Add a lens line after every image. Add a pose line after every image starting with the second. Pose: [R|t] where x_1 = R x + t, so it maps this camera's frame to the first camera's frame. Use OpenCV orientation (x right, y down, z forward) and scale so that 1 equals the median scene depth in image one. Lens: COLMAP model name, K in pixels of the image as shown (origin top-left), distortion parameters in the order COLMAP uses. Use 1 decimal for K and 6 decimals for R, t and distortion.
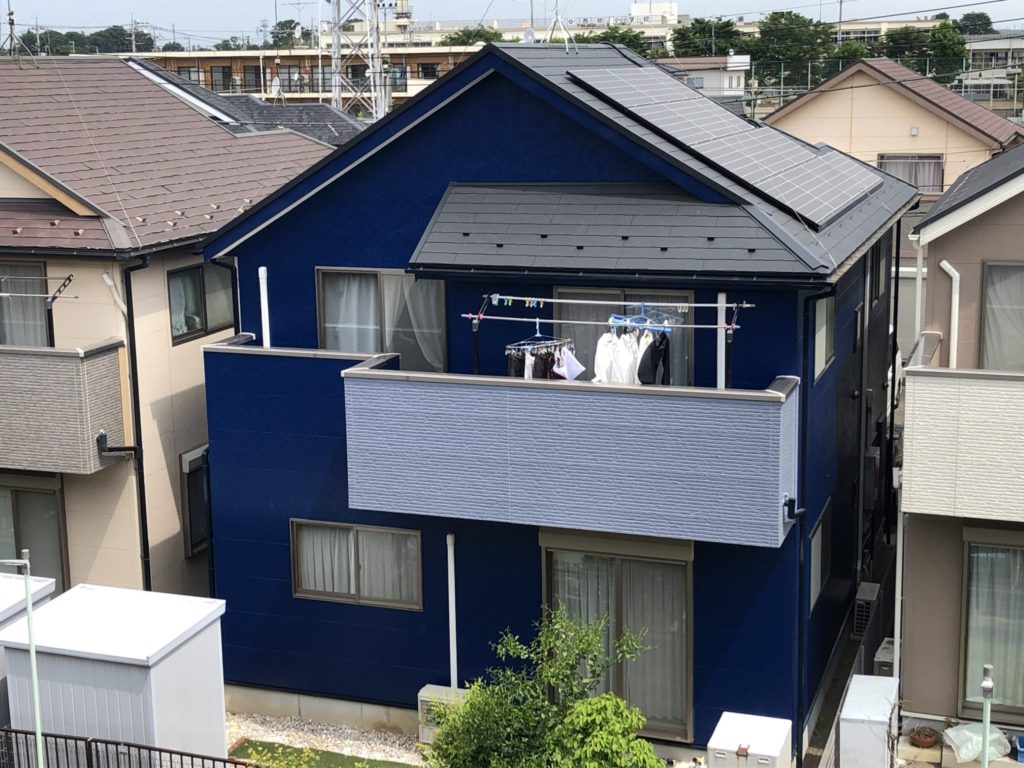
lens RADIAL K [[1494.6, 0, 512.0], [0, 1494.6, 384.0], [0, 0, 1]] dist [0.004300, 0.003790]
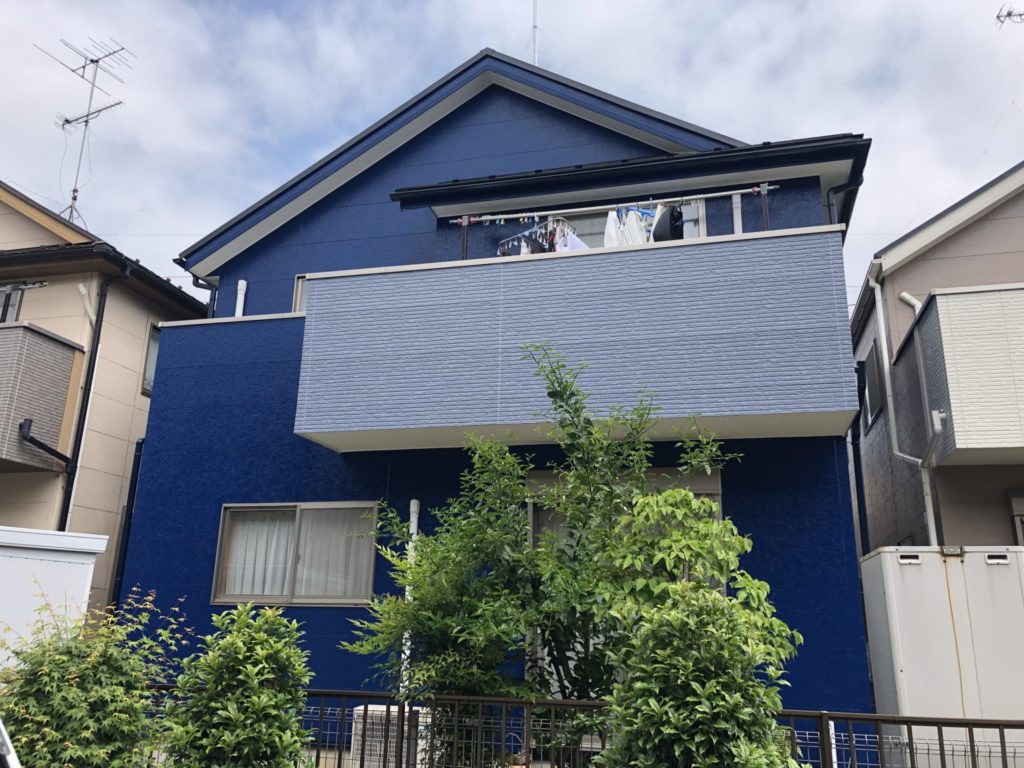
lens RADIAL K [[832.1, 0, 515.3], [0, 832.1, 376.5], [0, 0, 1]] dist [0.004772, 0.000956]
pose [[0.995283, 0.059714, 0.076459, -0.023450], [-0.015272, 0.874733, -0.484365, 0.248398], [-0.095805, 0.480913, 0.871518, 0.524622]]
